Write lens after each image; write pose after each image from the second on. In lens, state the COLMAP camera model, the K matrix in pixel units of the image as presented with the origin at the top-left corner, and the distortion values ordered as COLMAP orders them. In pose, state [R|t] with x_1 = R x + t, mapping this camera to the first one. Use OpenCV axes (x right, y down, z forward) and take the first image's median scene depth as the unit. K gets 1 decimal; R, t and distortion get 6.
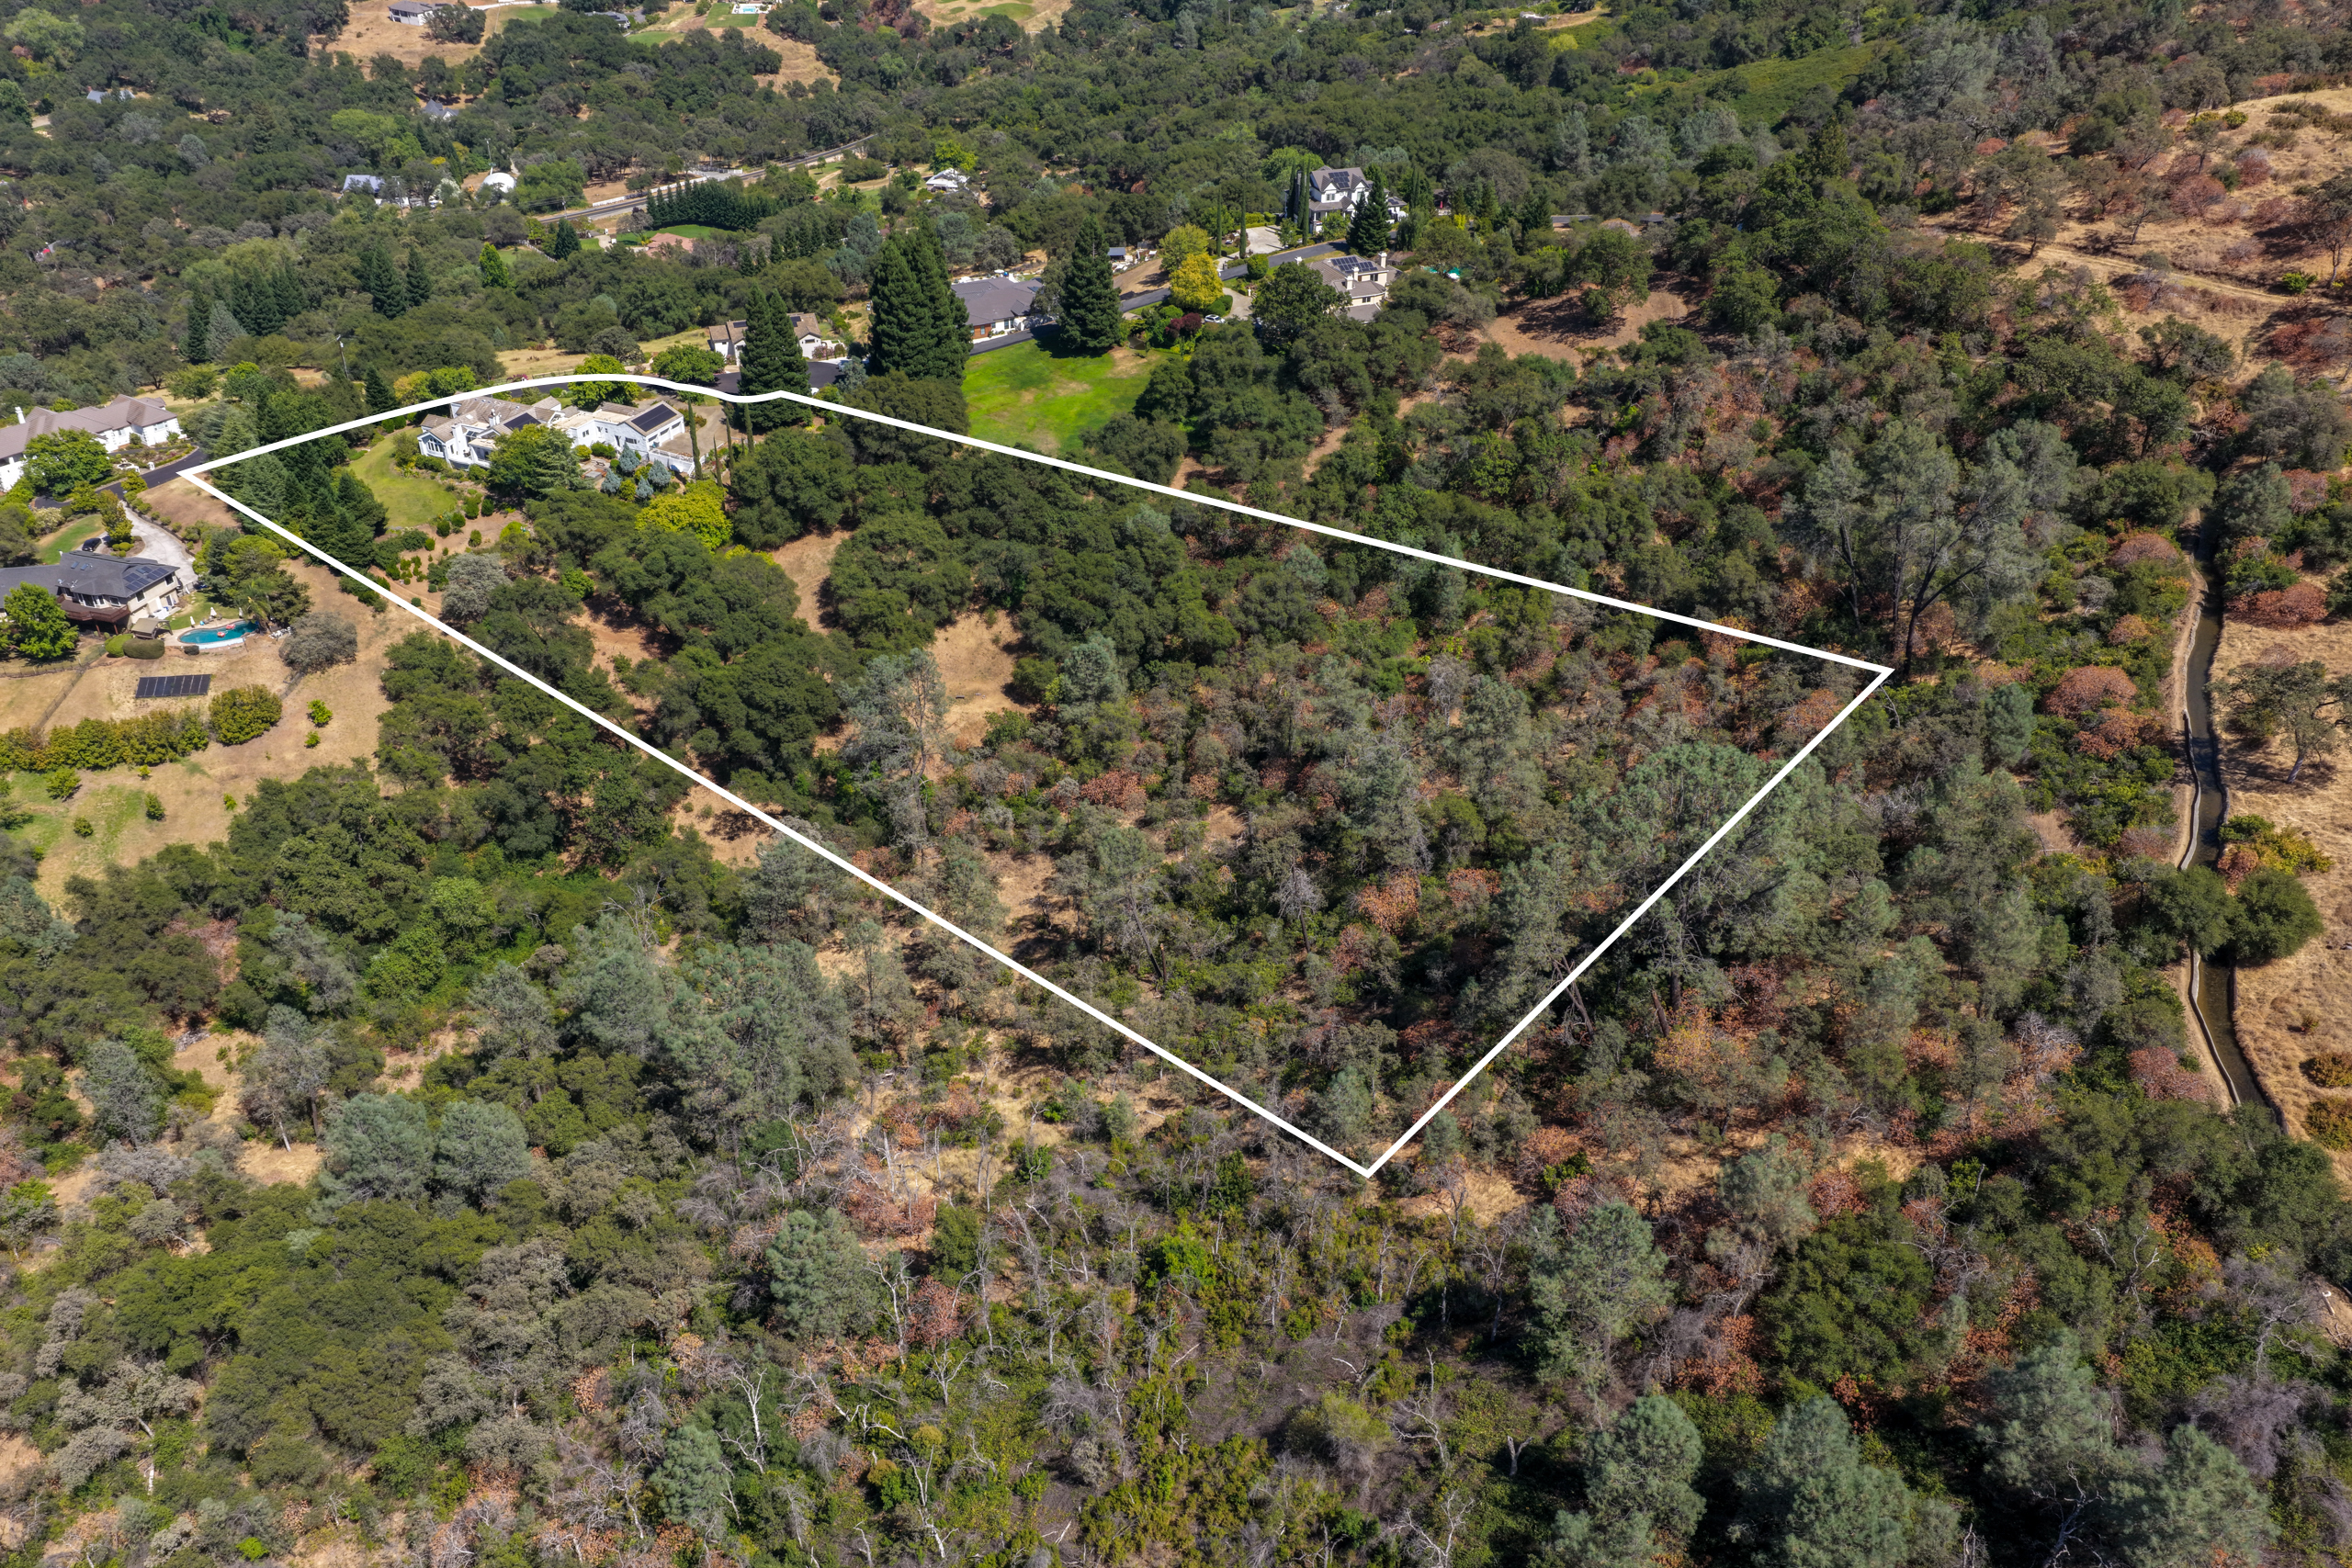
lens RADIAL K [[1908.8, 0, 1169.0], [0, 1908.8, 786.0], [0, 0, 1]] dist [-0.016698, 0.009081]
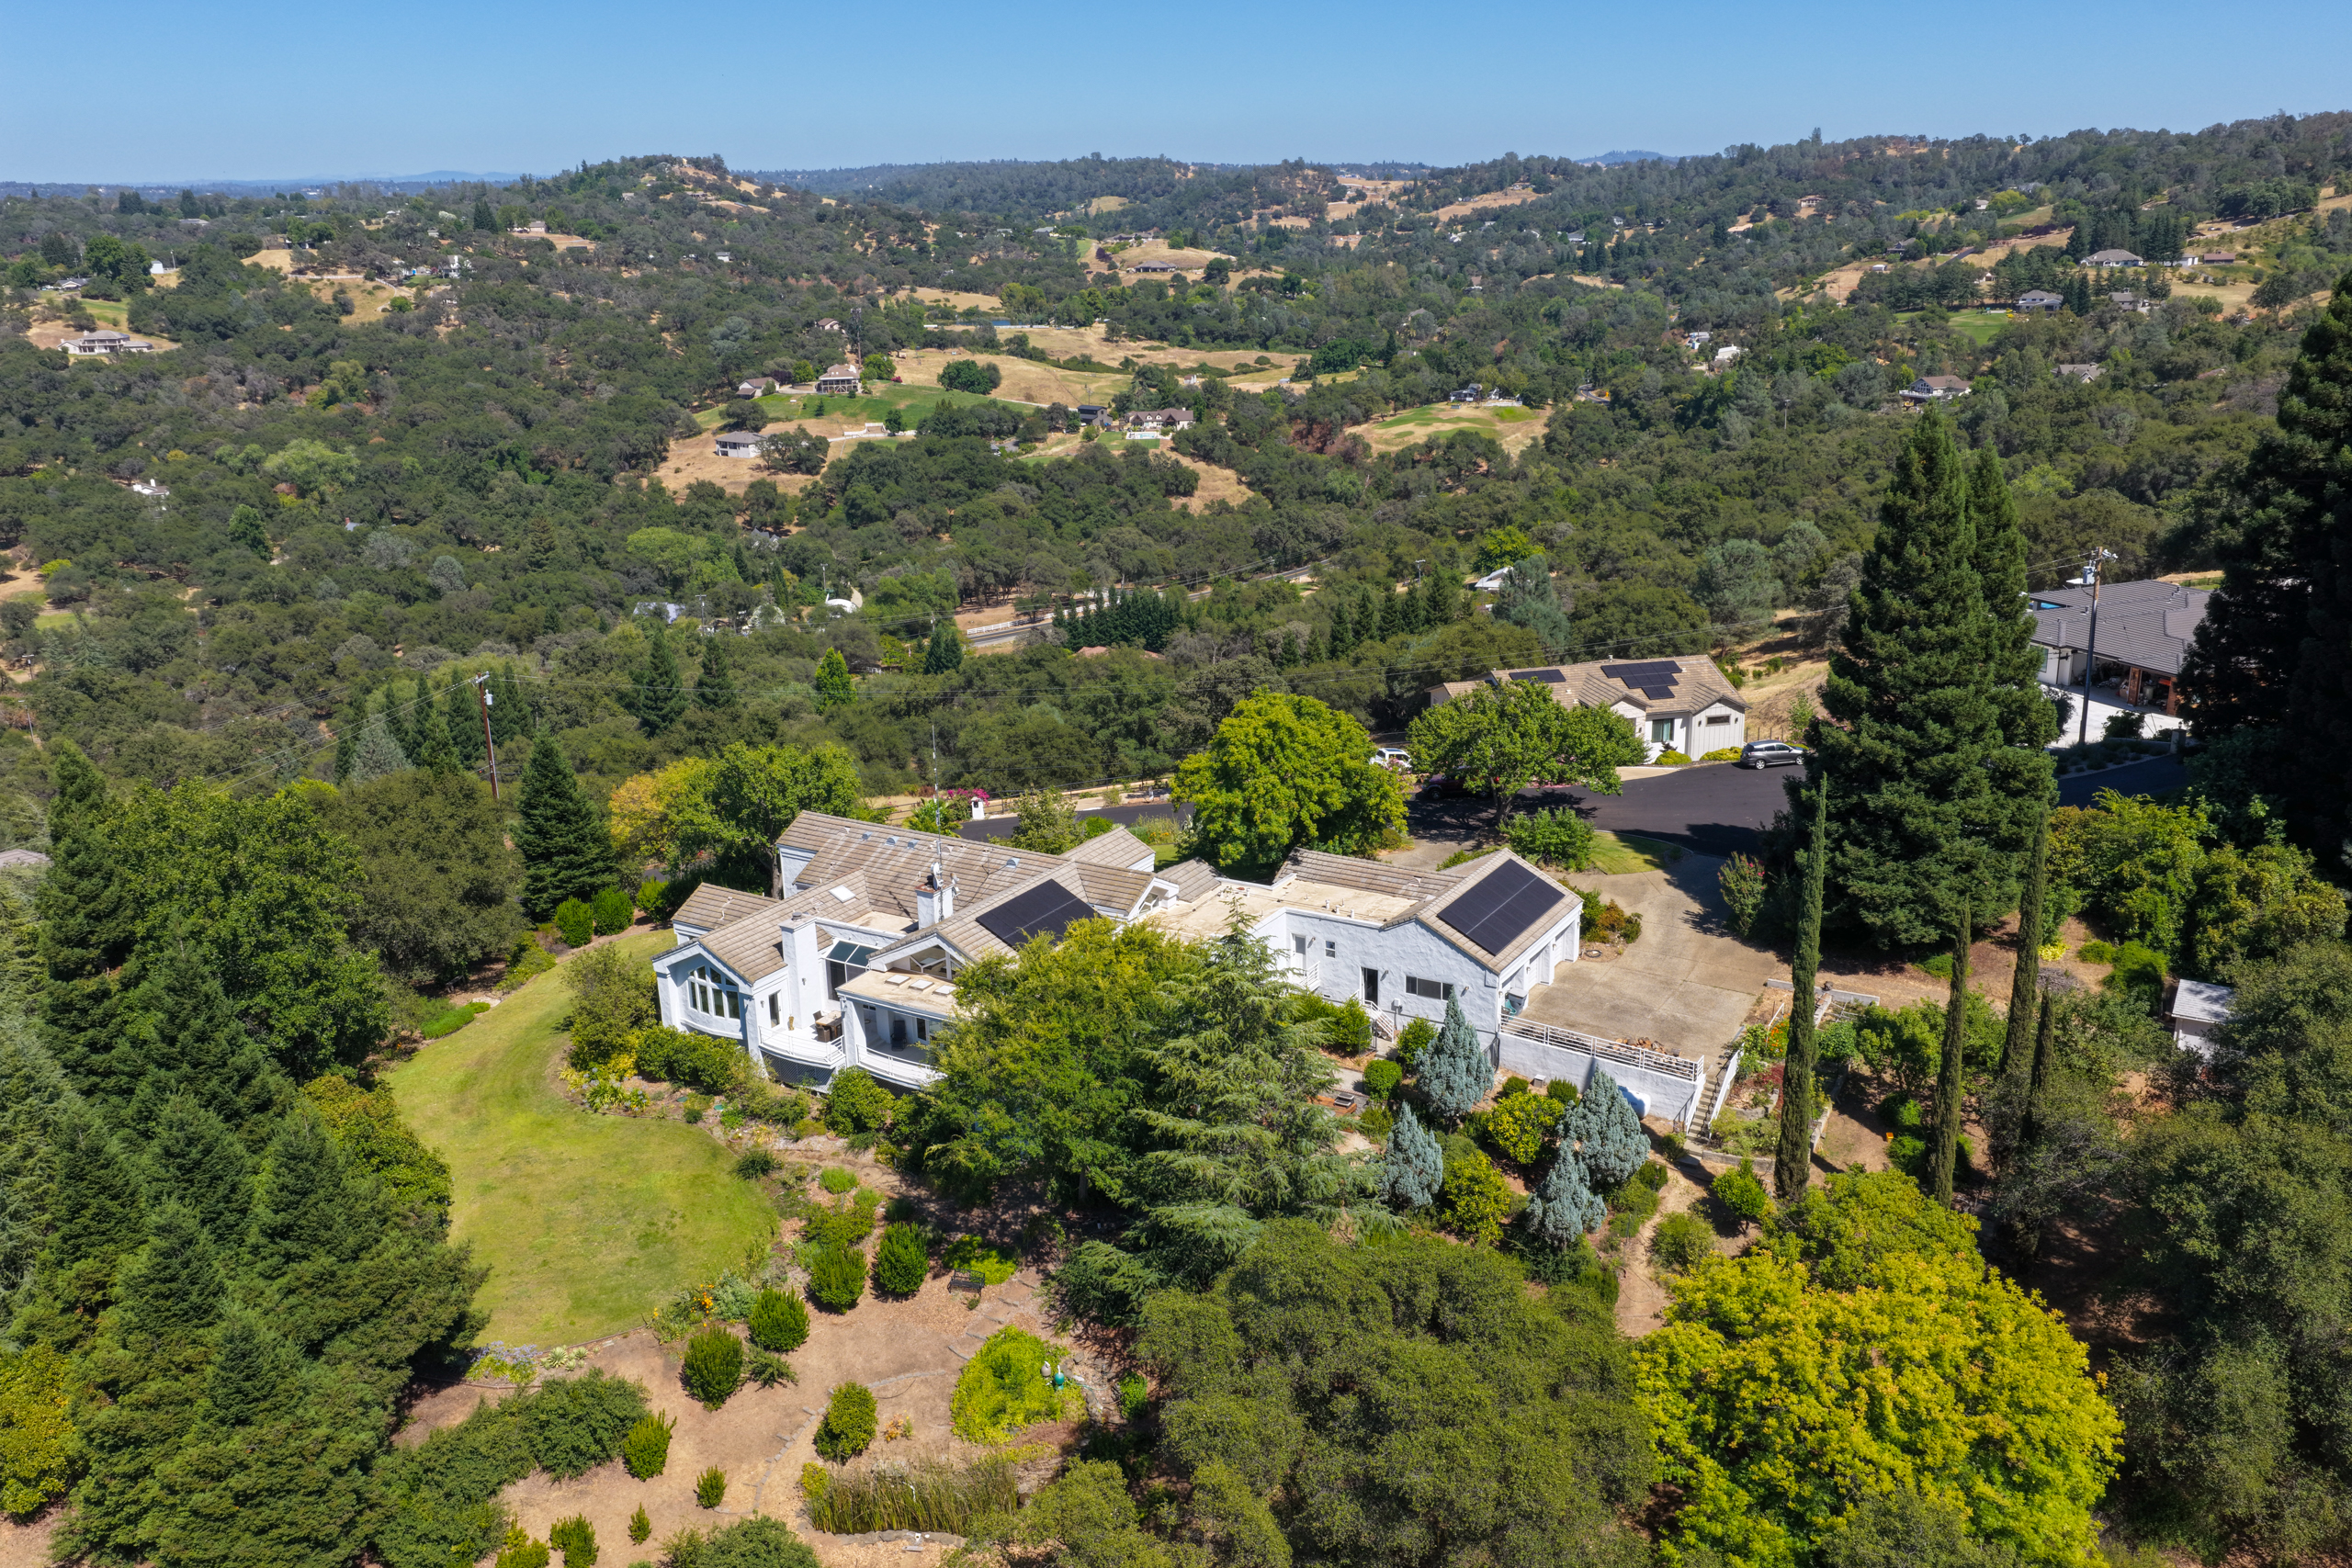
lens RADIAL K [[1908.8, 0, 1177.2], [0, 1908.8, 789.4], [0, 0, 1]] dist [-0.016698, 0.009081]
pose [[0.991808, 0.002602, -0.127713, -0.283836], [-0.036777, 0.963277, -0.265978, -0.136274], [0.122331, 0.268495, 0.955482, 0.736319]]
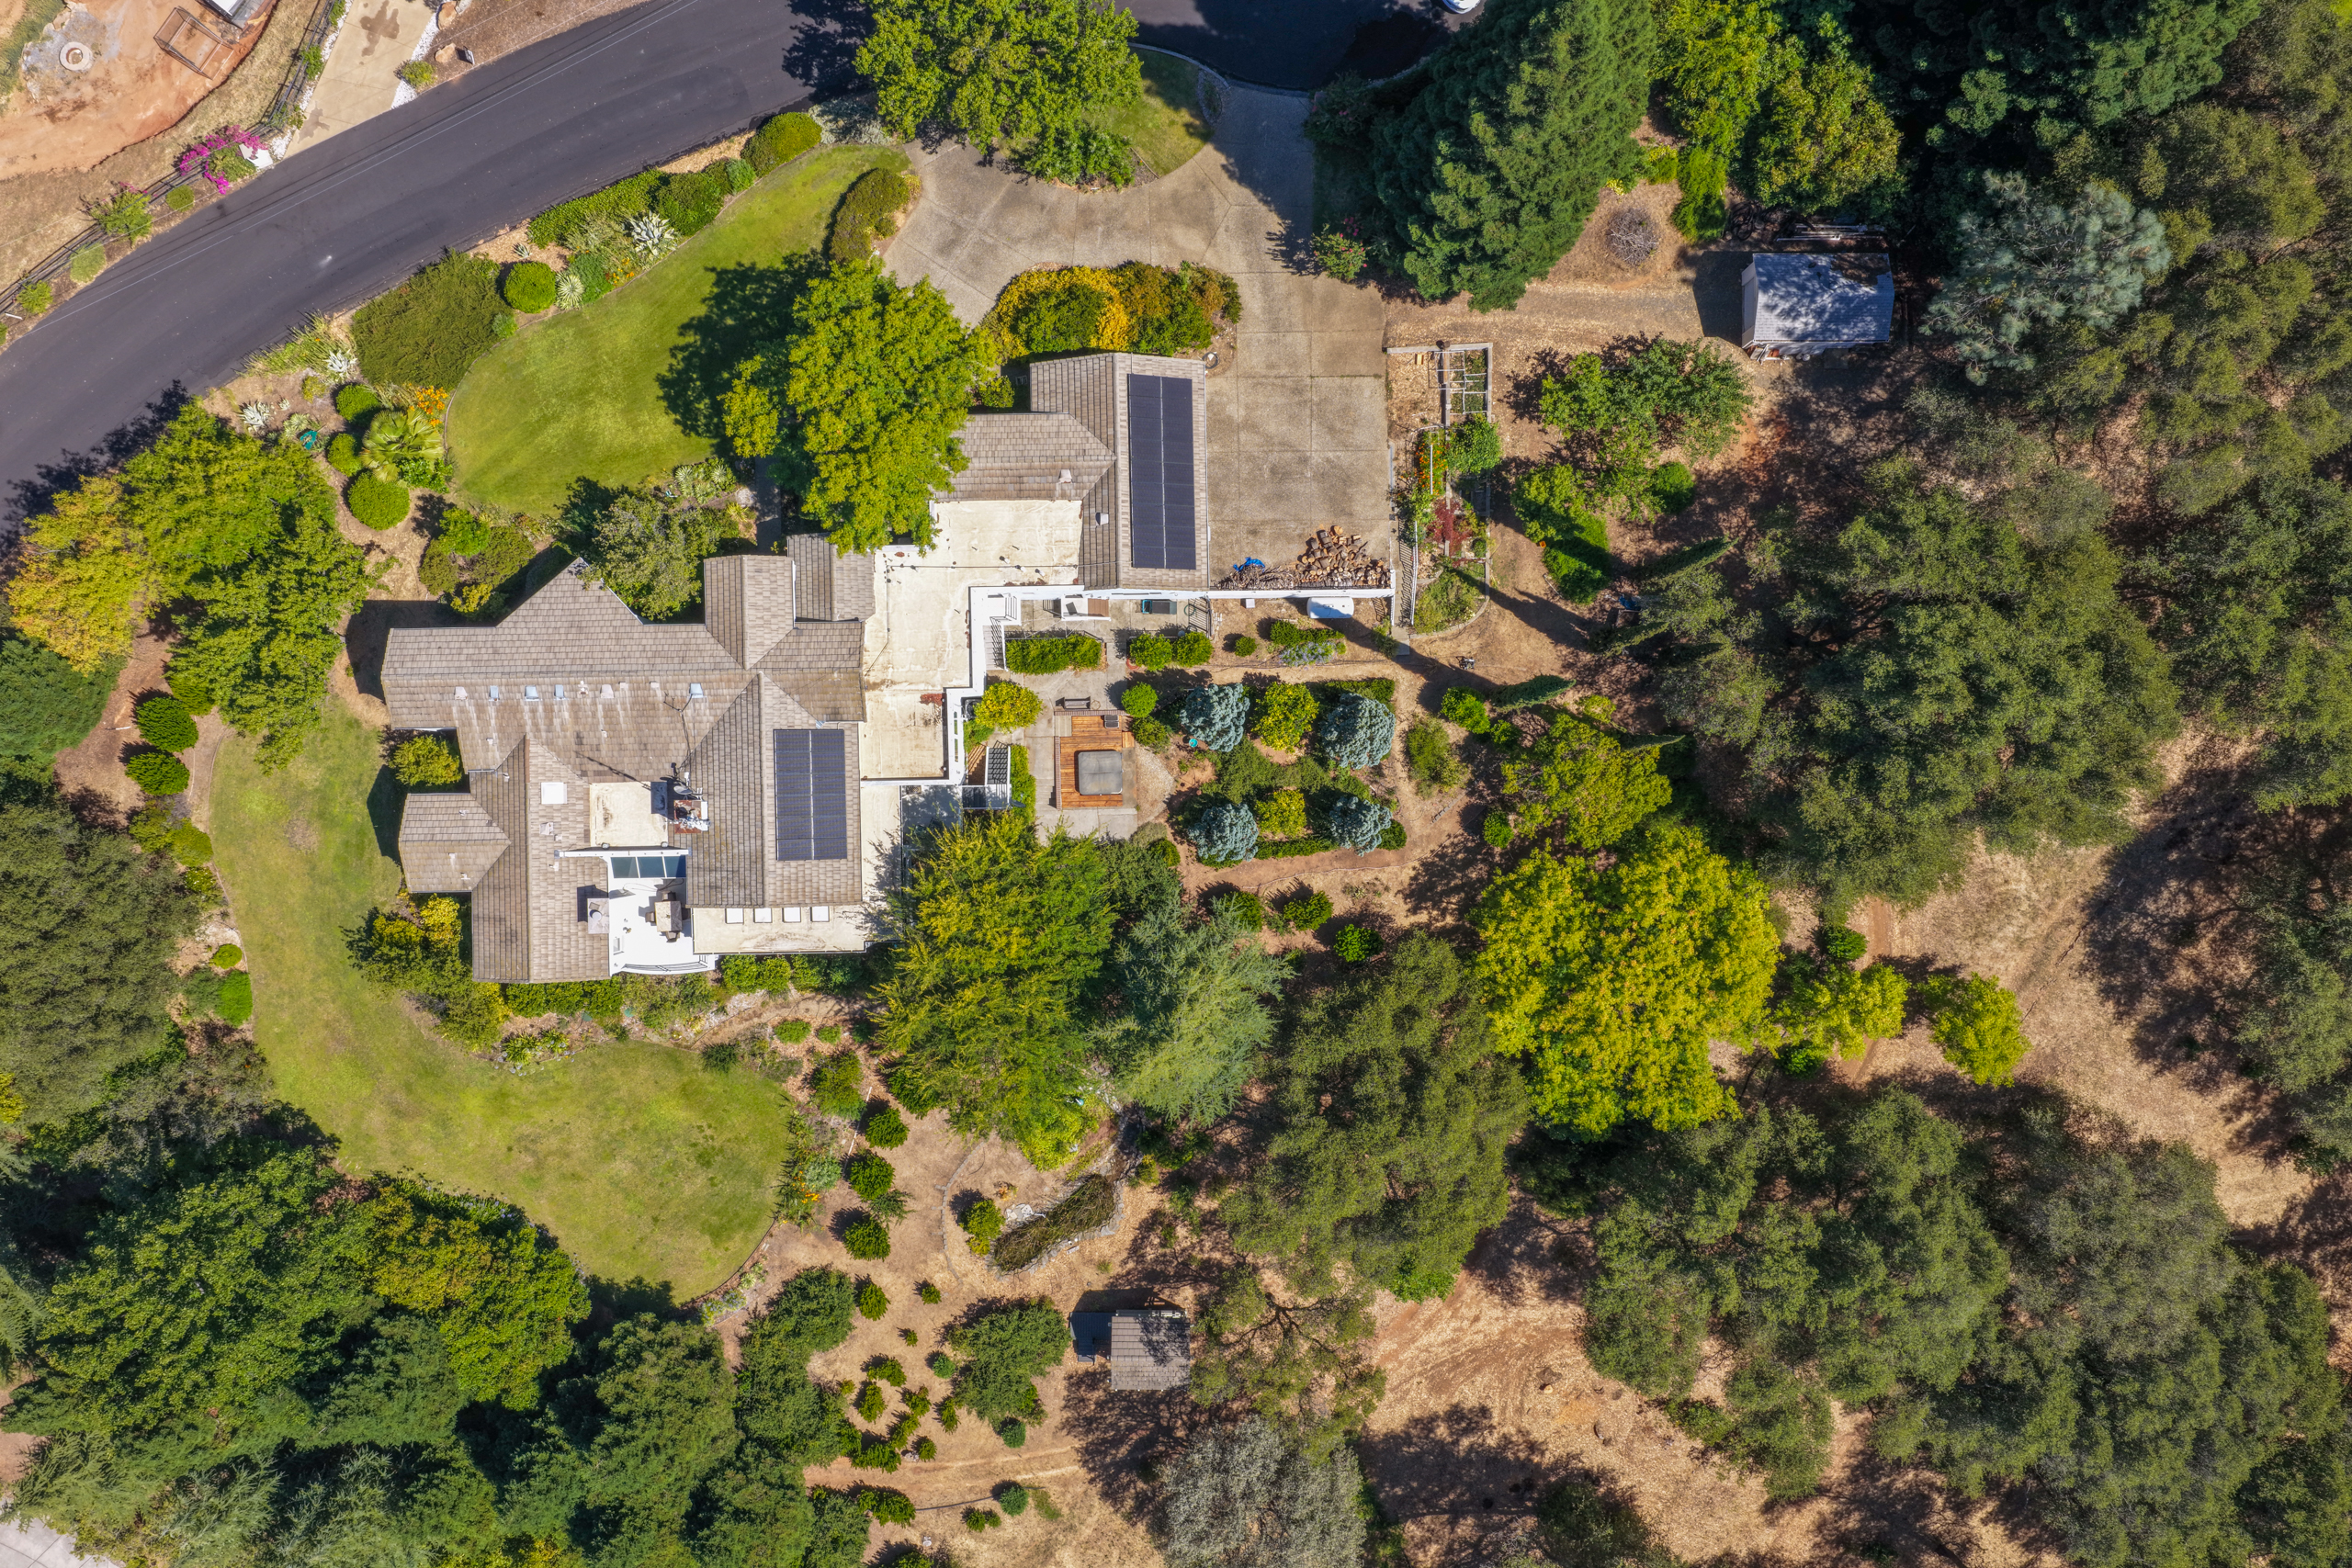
lens RADIAL K [[1908.8, 0, 1178.0], [0, 1908.8, 785.2], [0, 0, 1]] dist [-0.016698, 0.009081]
pose [[0.903868, -0.427782, -0.004938, -0.287953], [0.238679, 0.494664, 0.835667, -0.397387], [-0.355041, -0.756512, 0.549214, 0.826823]]
